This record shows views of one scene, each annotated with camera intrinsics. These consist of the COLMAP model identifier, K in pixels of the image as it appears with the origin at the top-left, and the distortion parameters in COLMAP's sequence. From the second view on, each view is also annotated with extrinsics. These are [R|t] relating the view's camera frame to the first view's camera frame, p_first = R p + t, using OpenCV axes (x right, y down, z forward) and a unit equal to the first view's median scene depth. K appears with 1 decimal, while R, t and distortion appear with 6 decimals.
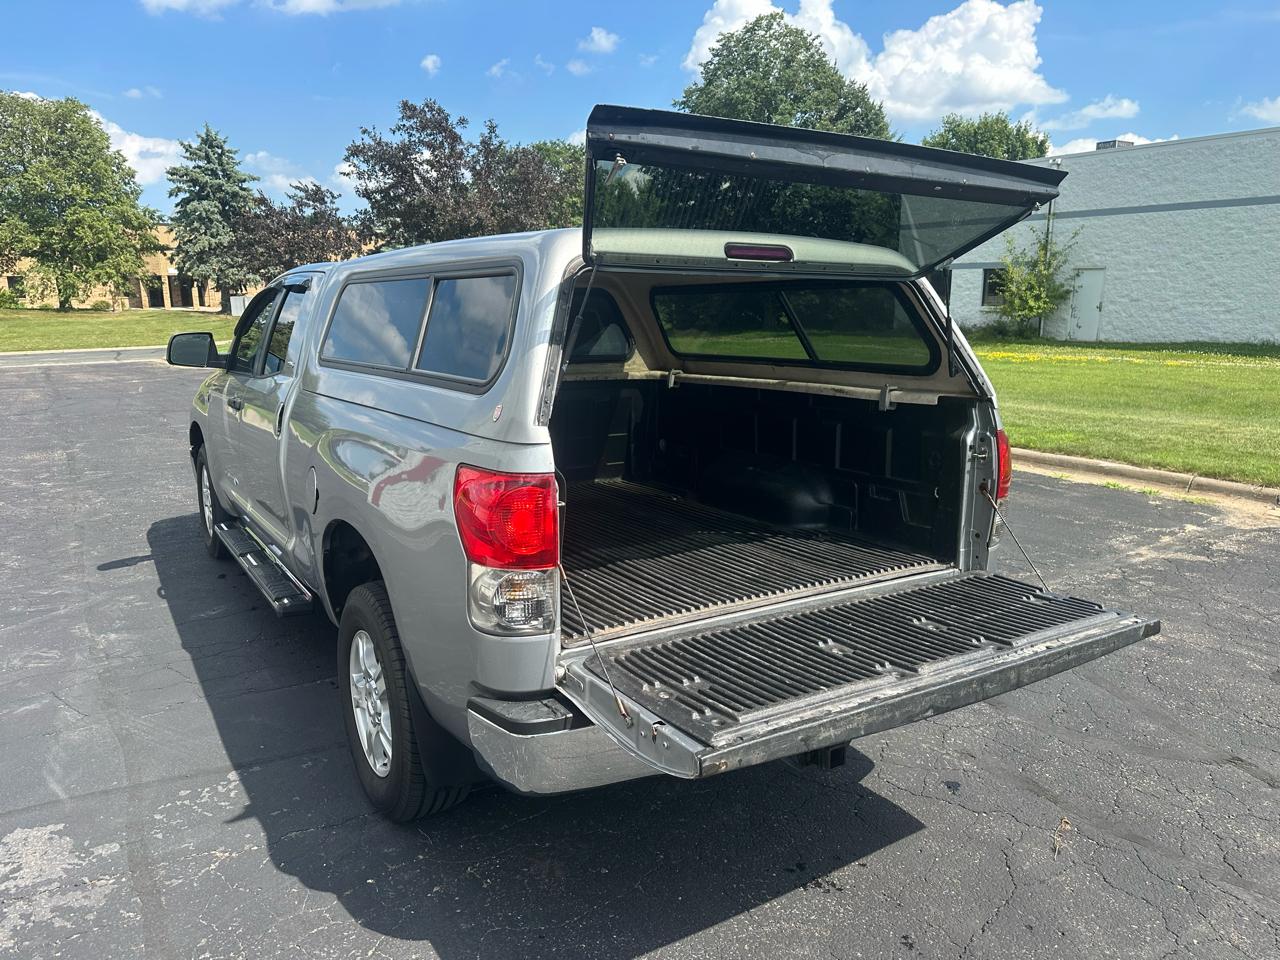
lens RADIAL K [[898.7, 0, 637.8], [0, 898.7, 502.3], [0, 0, 1]] dist [0.028444, -0.032087]
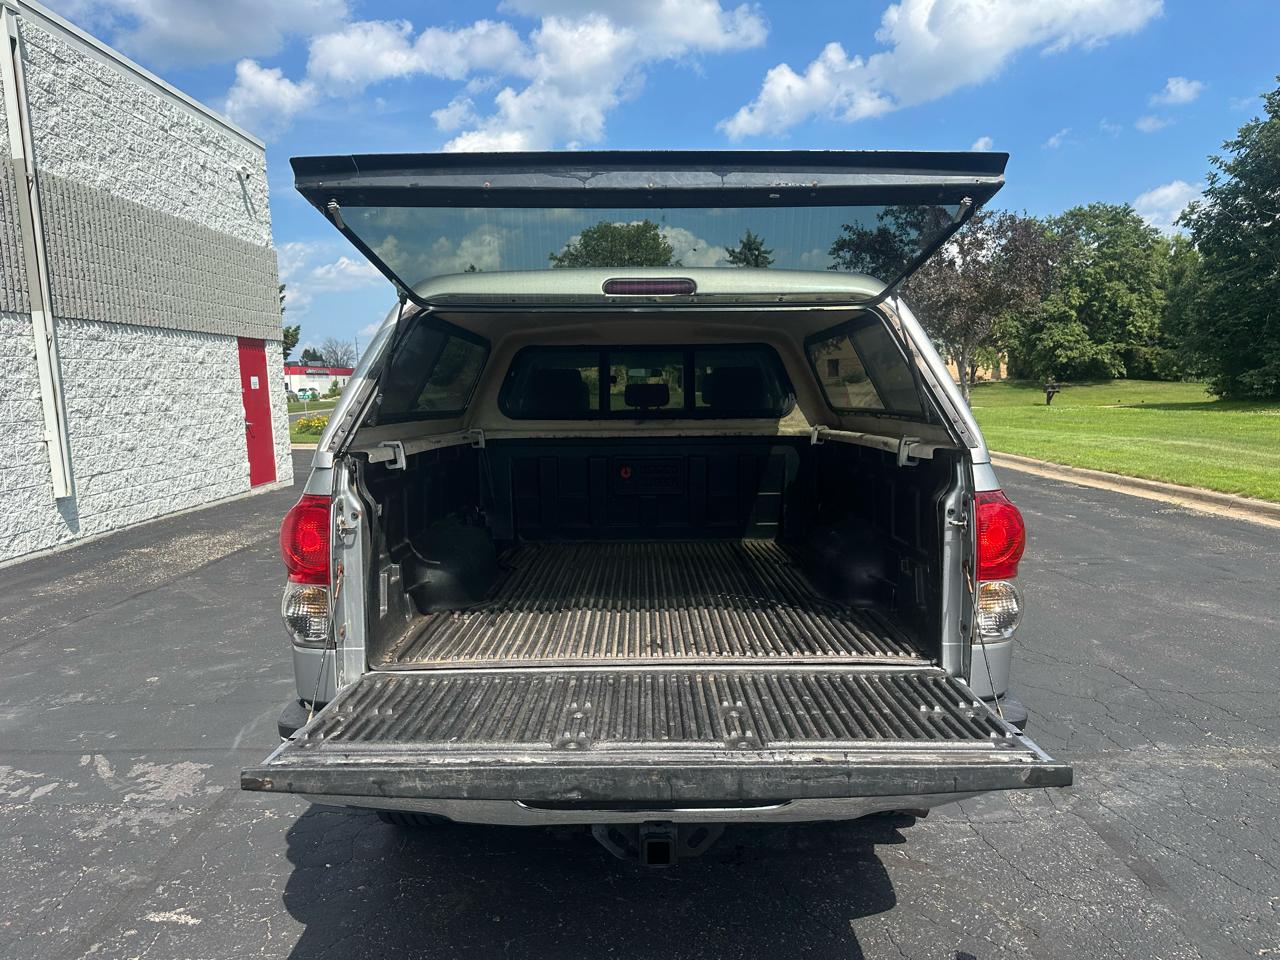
lens RADIAL K [[898.7, 0, 657.9], [0, 898.7, 497.6], [0, 0, 1]] dist [0.028444, -0.032087]
pose [[0.848882, 0.045770, -0.526596, 0.511093], [-0.093475, 0.993541, -0.064327, 0.001112], [0.520251, 0.103830, 0.847678, 0.181288]]
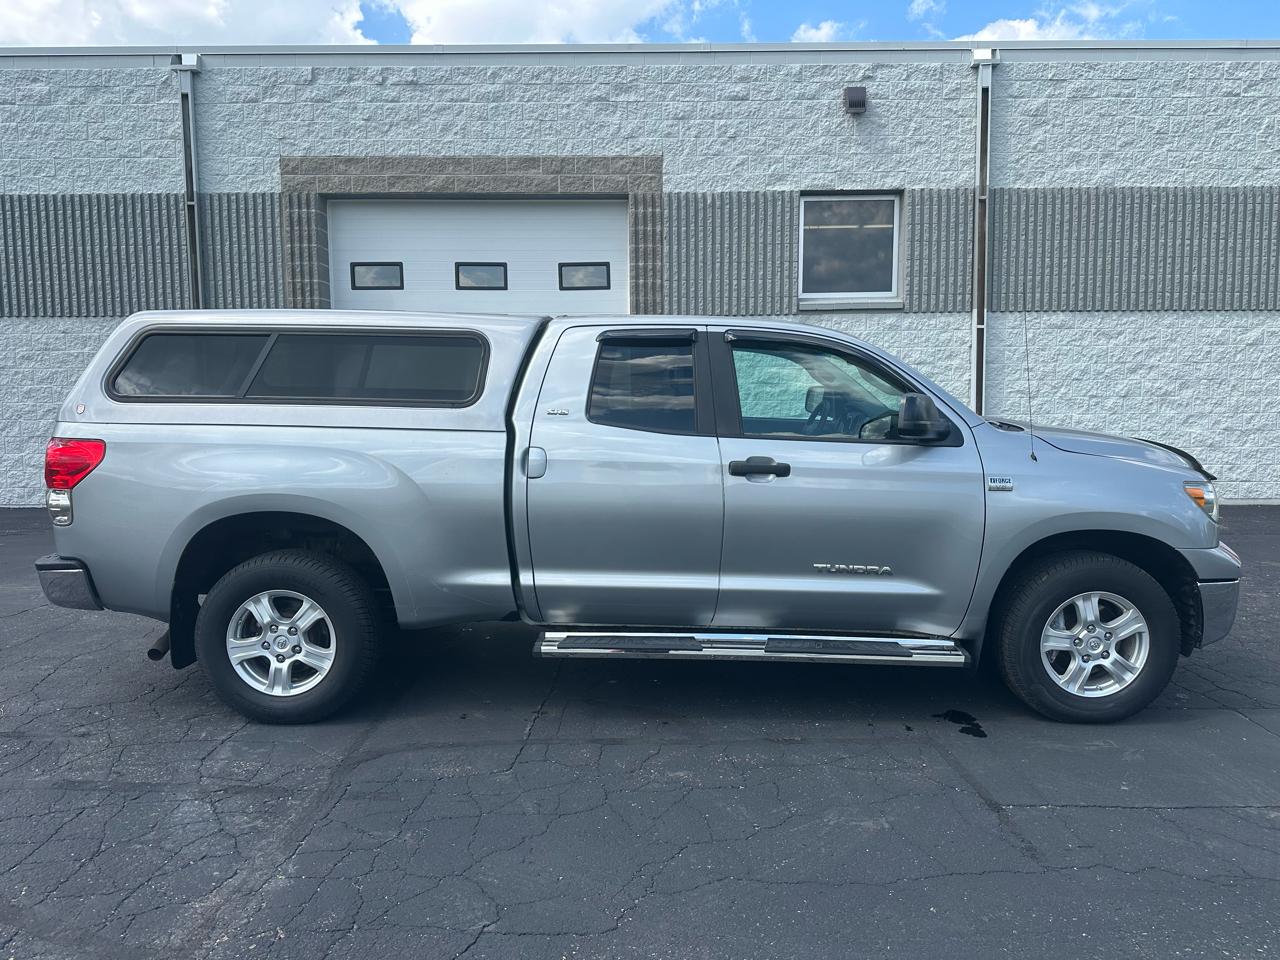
lens RADIAL K [[898.7, 0, 633.3], [0, 898.7, 480.5], [0, 0, 1]] dist [0.028444, -0.032087]
pose [[-0.544791, 0.086893, -0.834058, 0.968902], [-0.185673, 0.957431, 0.221024, -0.431804], [0.817758, 0.275274, -0.505466, 2.188521]]
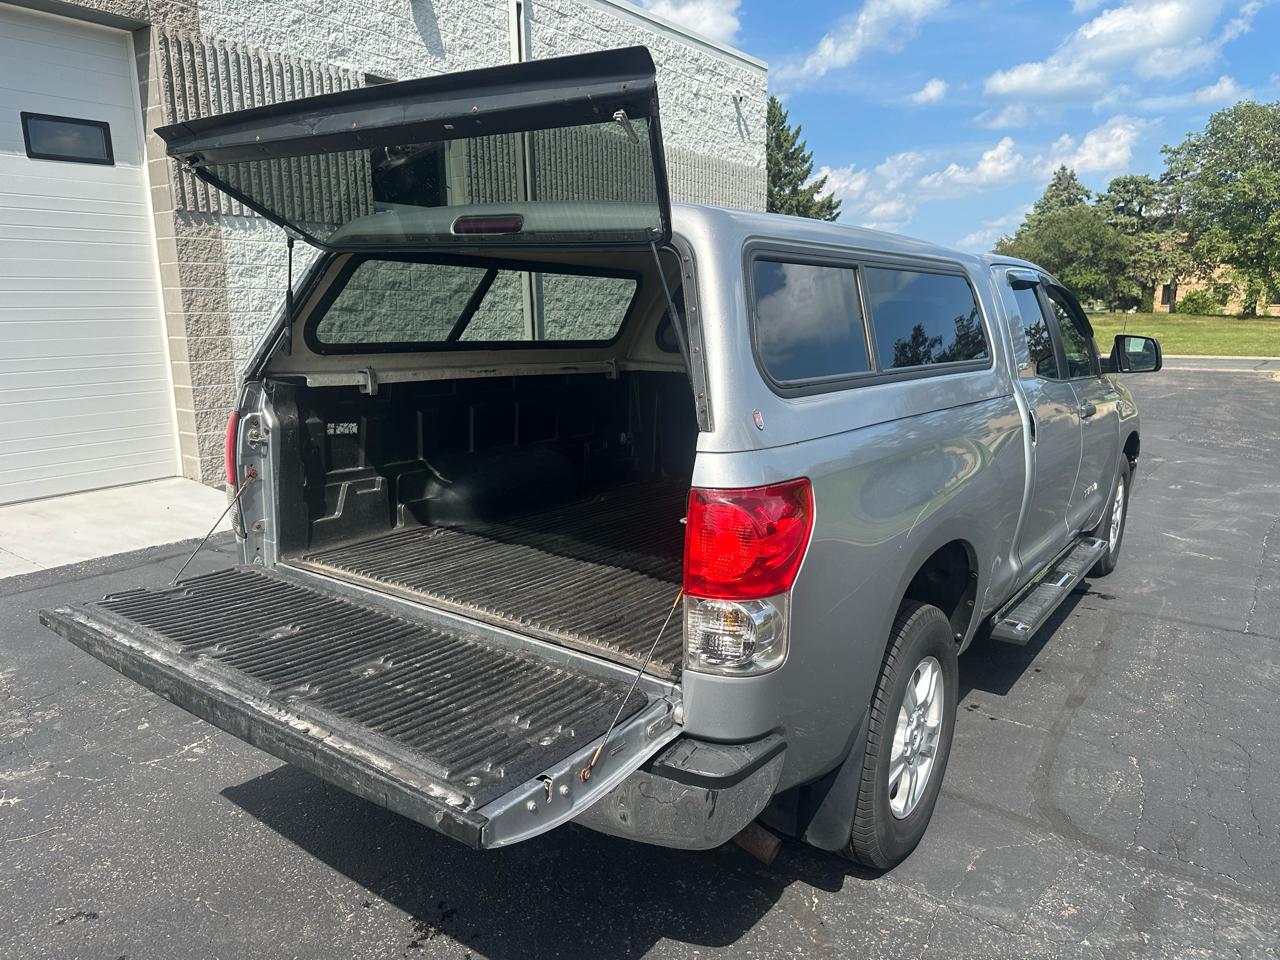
lens RADIAL K [[898.7, 0, 653.9], [0, 898.7, 499.1], [0, 0, 1]] dist [0.028444, -0.032087]
pose [[0.379039, 0.198668, -0.903803, 0.839400], [-0.209360, 0.969769, 0.125366, -0.125829], [0.901386, 0.141702, 0.409174, 0.646221]]
